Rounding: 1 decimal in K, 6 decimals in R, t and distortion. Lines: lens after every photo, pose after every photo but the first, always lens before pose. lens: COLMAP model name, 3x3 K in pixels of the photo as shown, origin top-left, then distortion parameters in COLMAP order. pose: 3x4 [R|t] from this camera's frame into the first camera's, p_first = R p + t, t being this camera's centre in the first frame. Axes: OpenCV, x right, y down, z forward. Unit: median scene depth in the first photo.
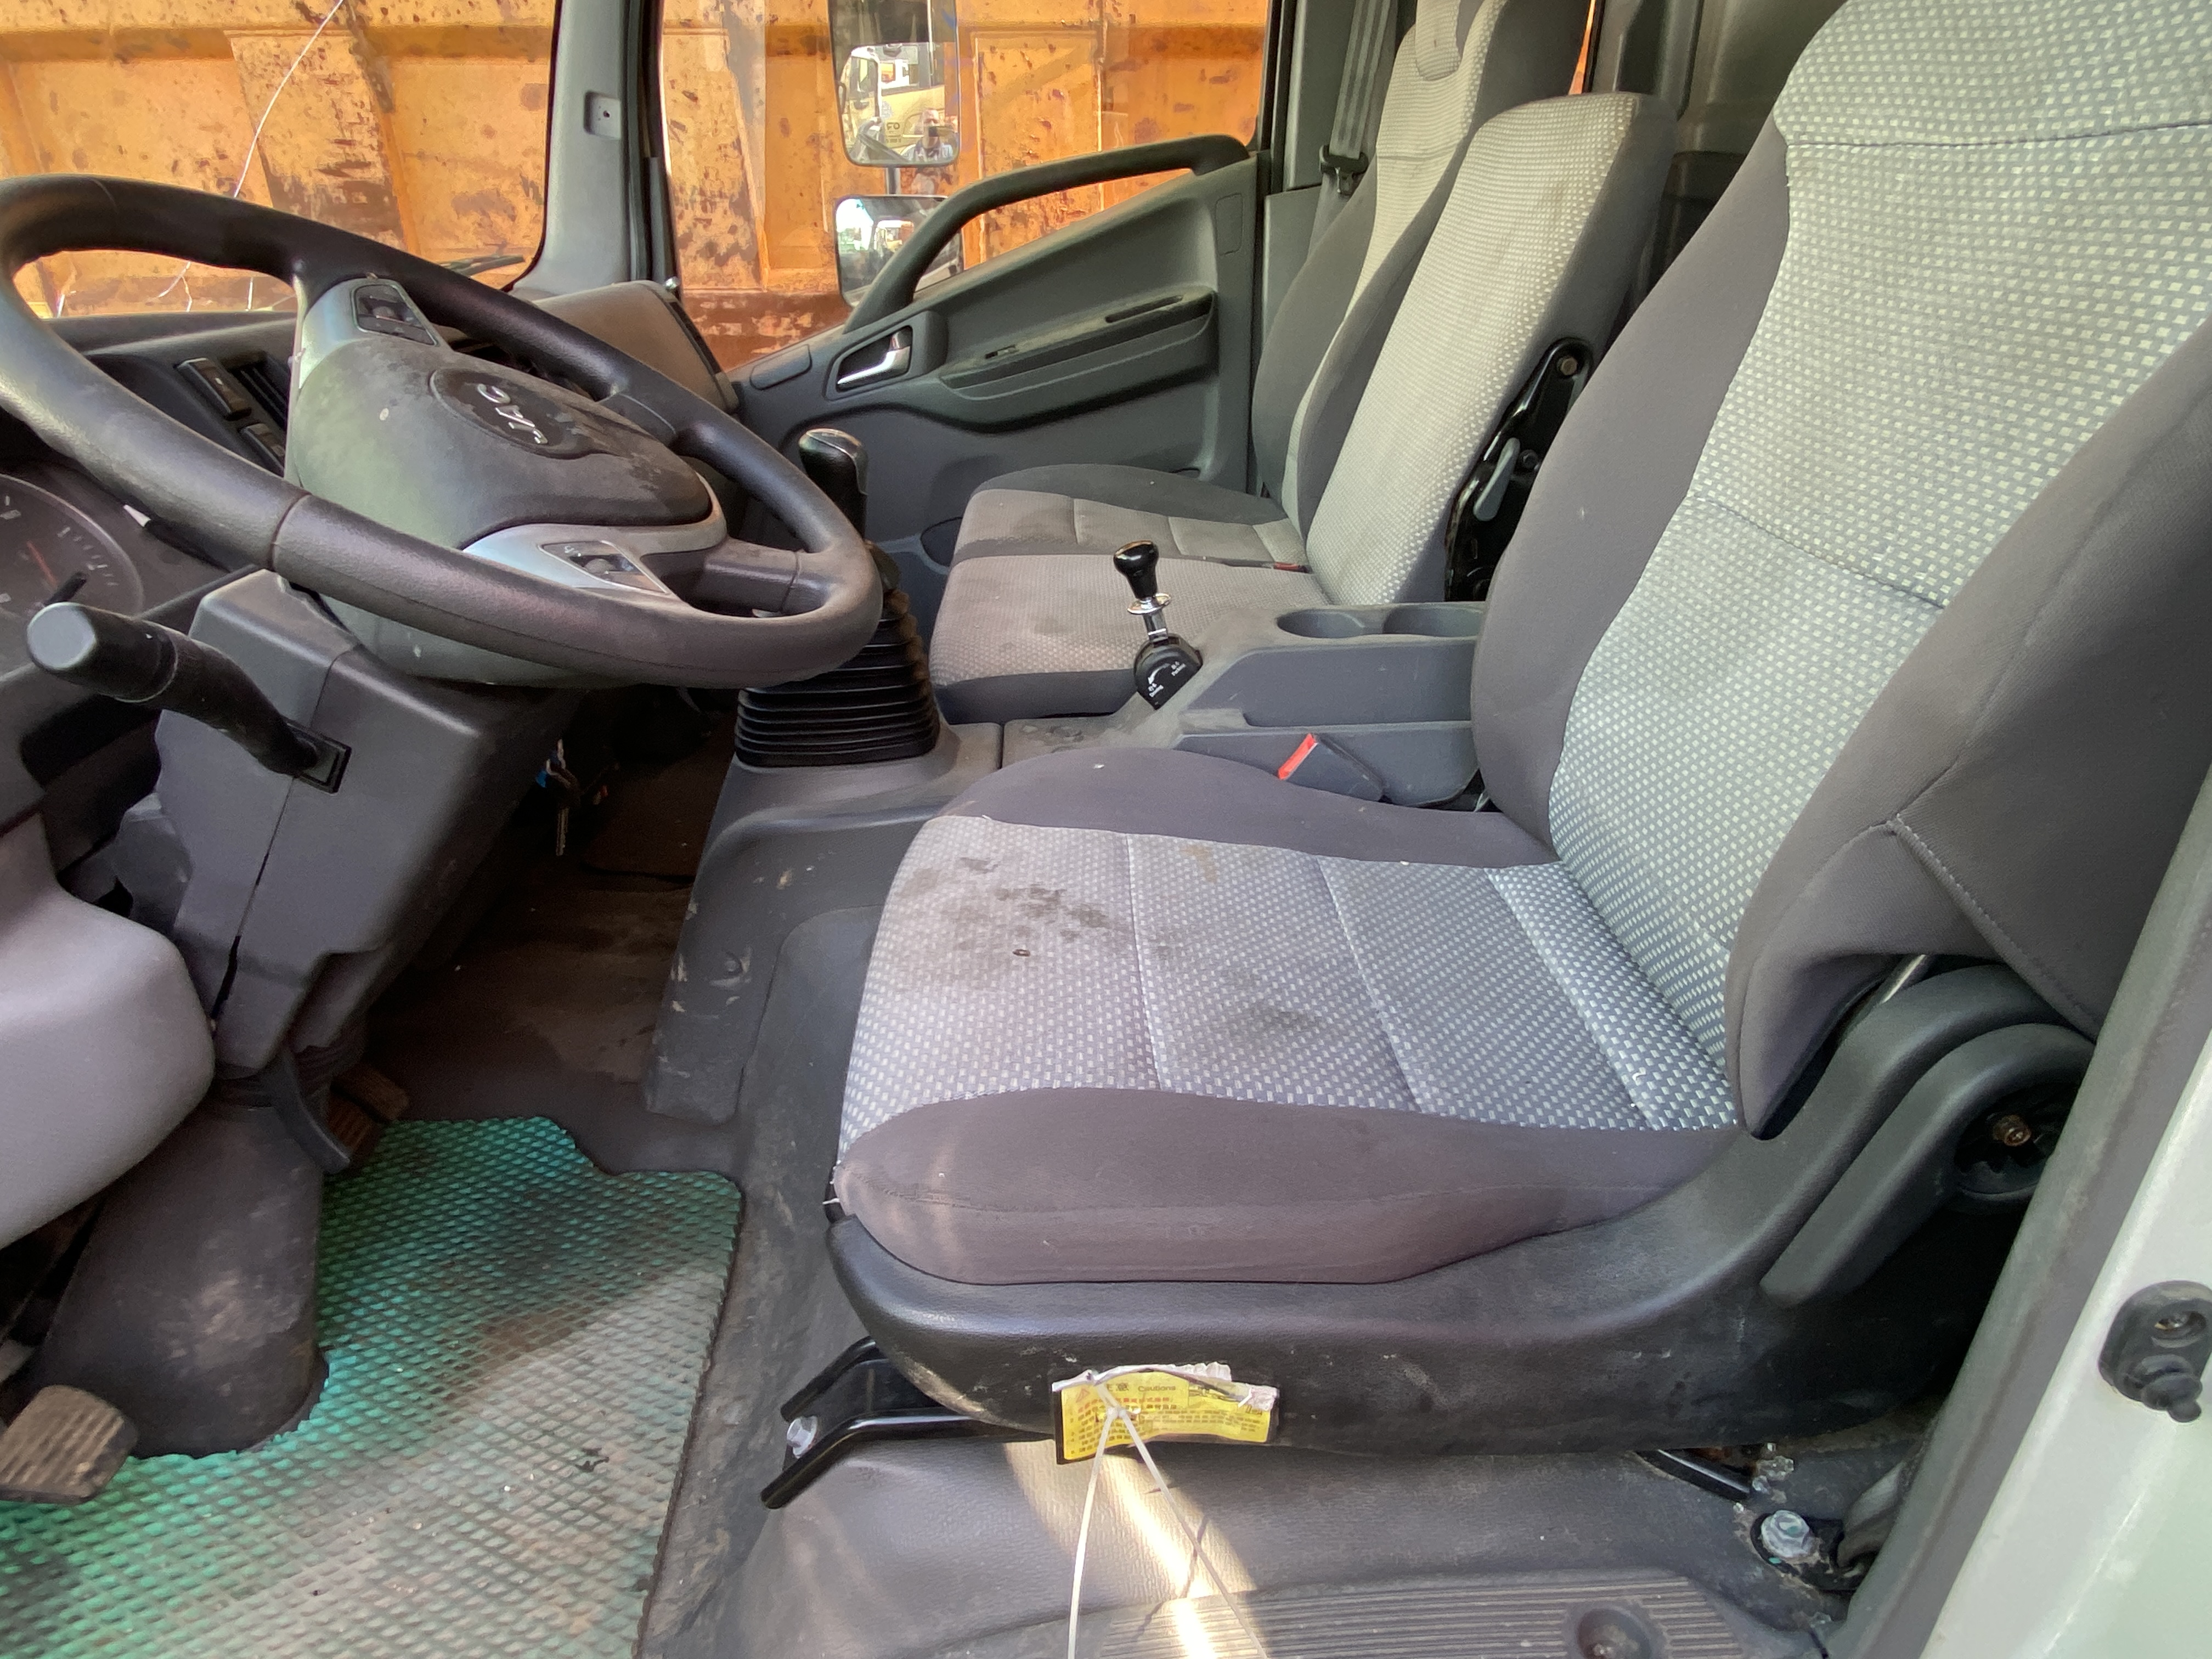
lens RADIAL K [[1329.5, 0, 1106.6], [0, 1329.5, 815.8], [0, 0, 1]] dist [0.091956, -0.110572]
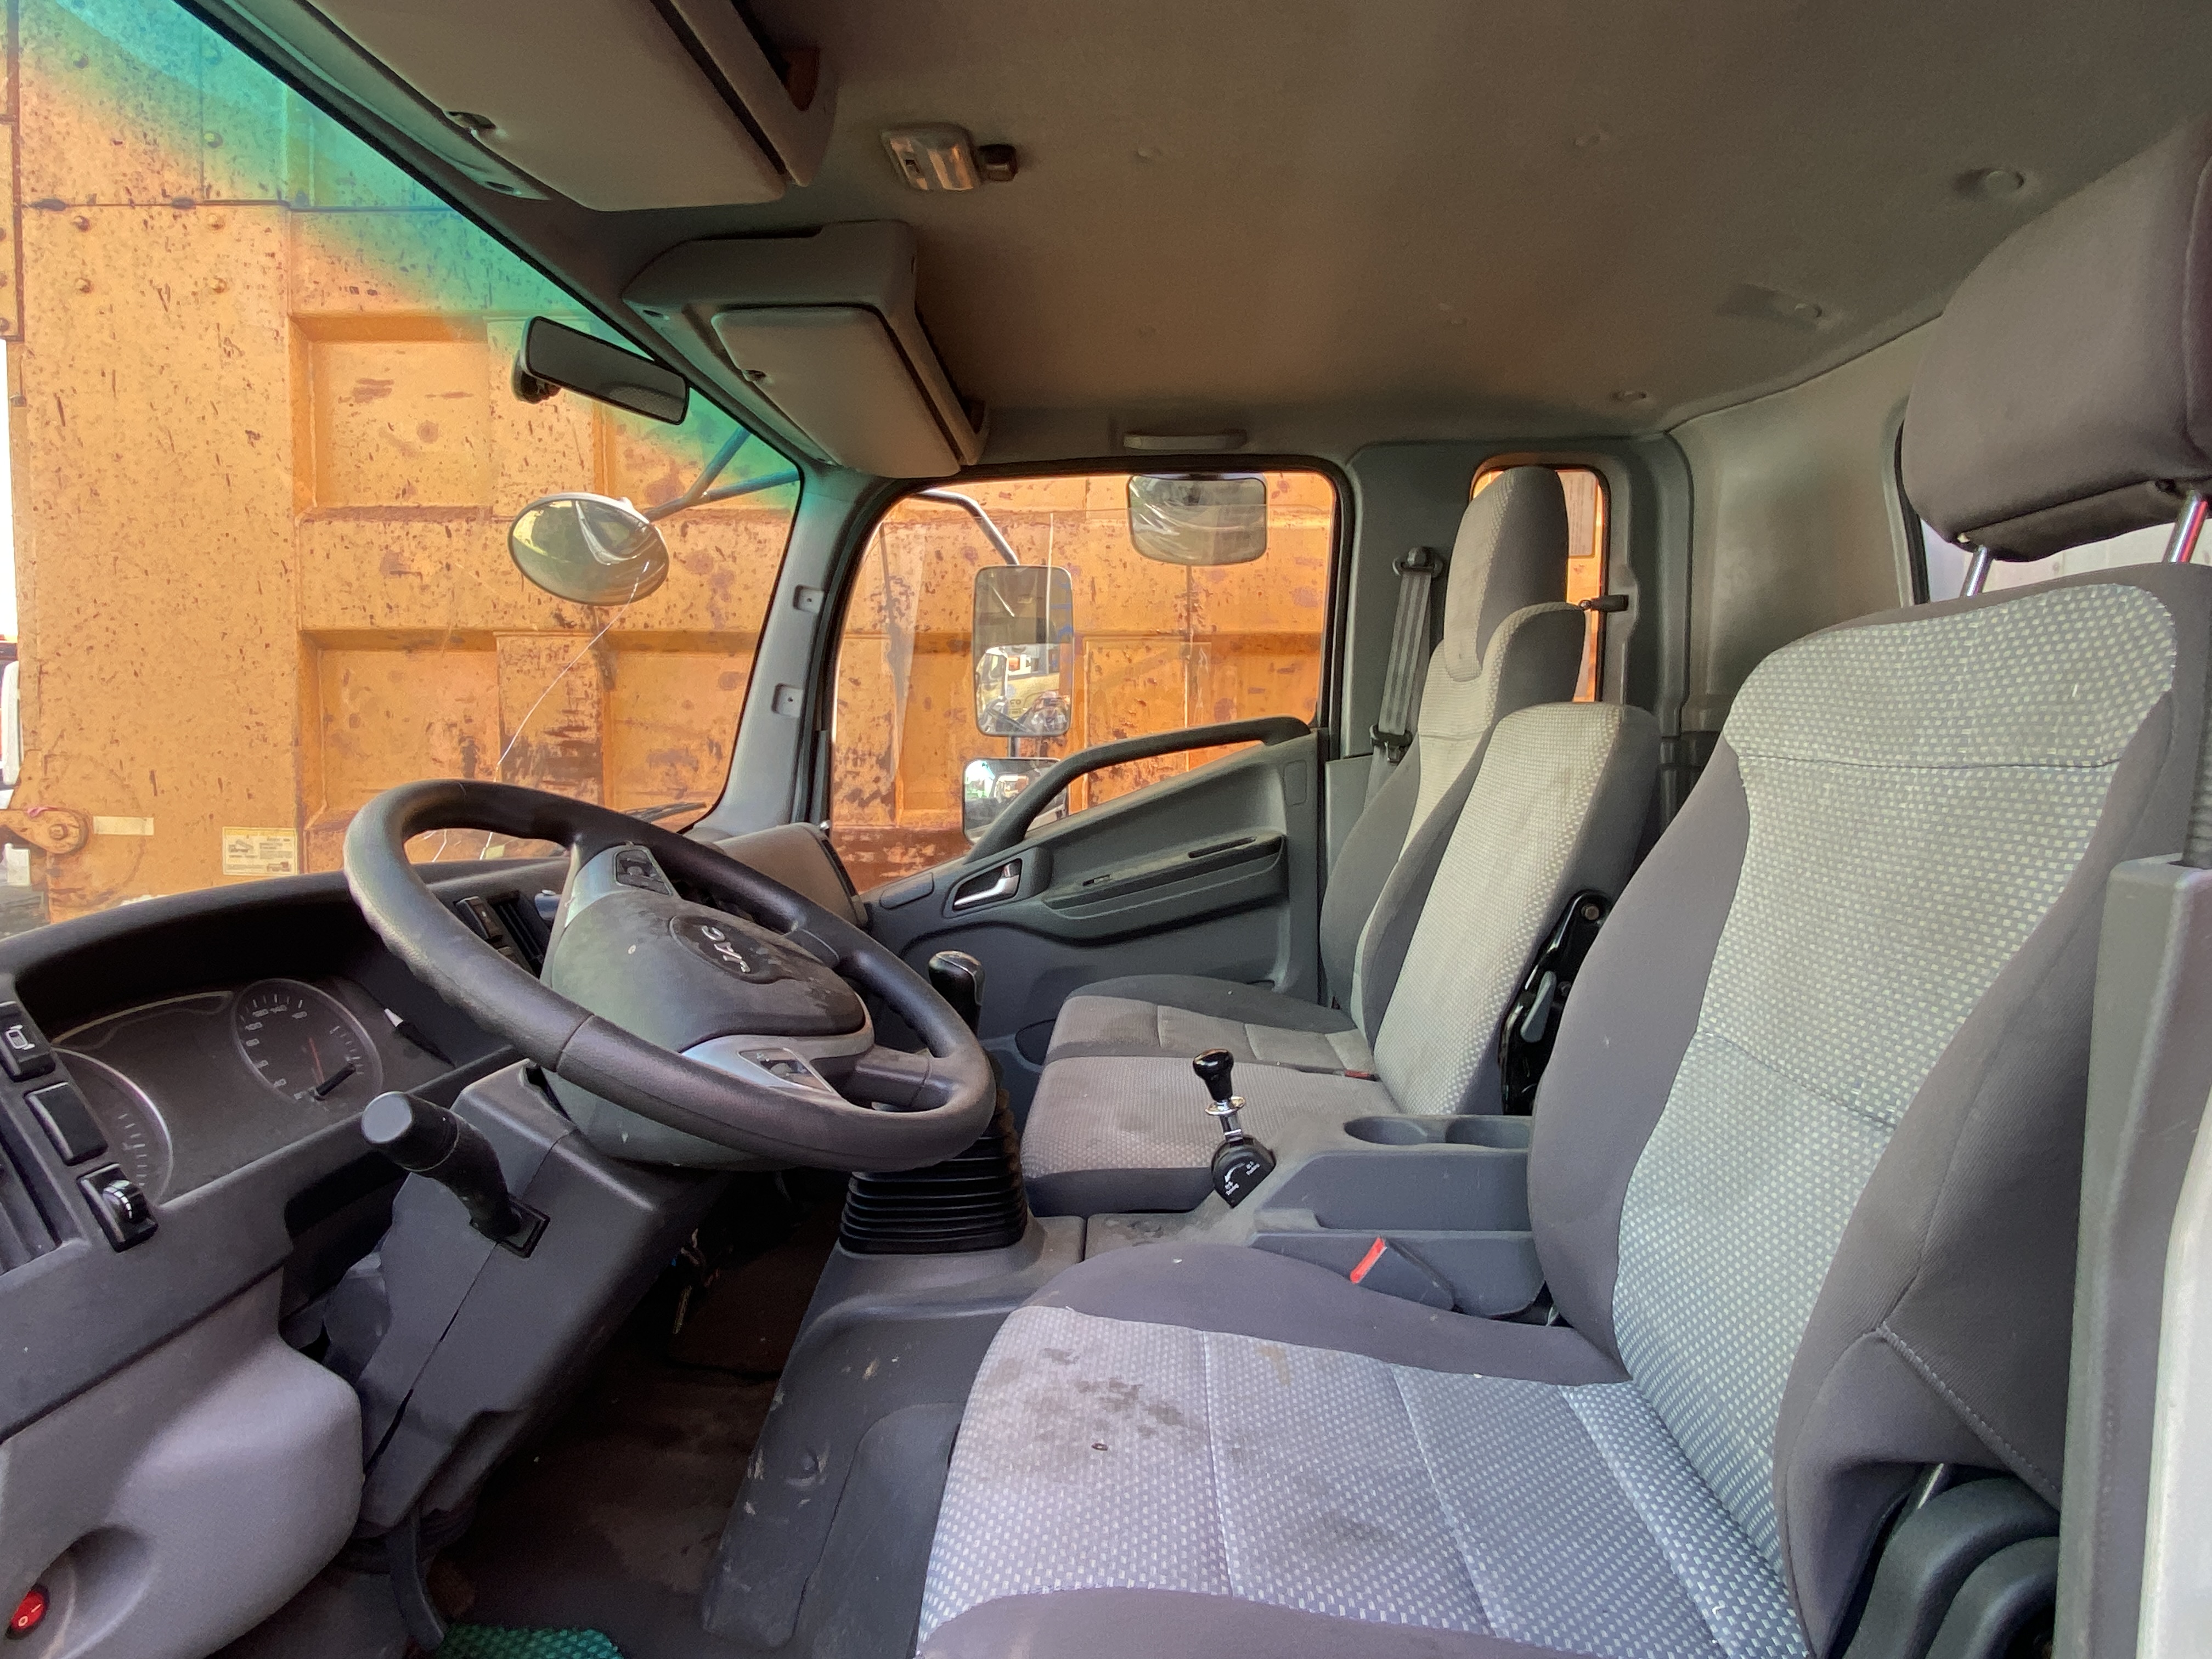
lens RADIAL K [[1329.5, 0, 1106.6], [0, 1329.5, 815.8], [0, 0, 1]] dist [0.091956, -0.110572]
pose [[0.997883, 0.013913, -0.063526, 0.001382], [-0.035850, 0.932699, -0.358869, 0.019846], [0.054258, 0.360386, 0.931224, -0.143581]]
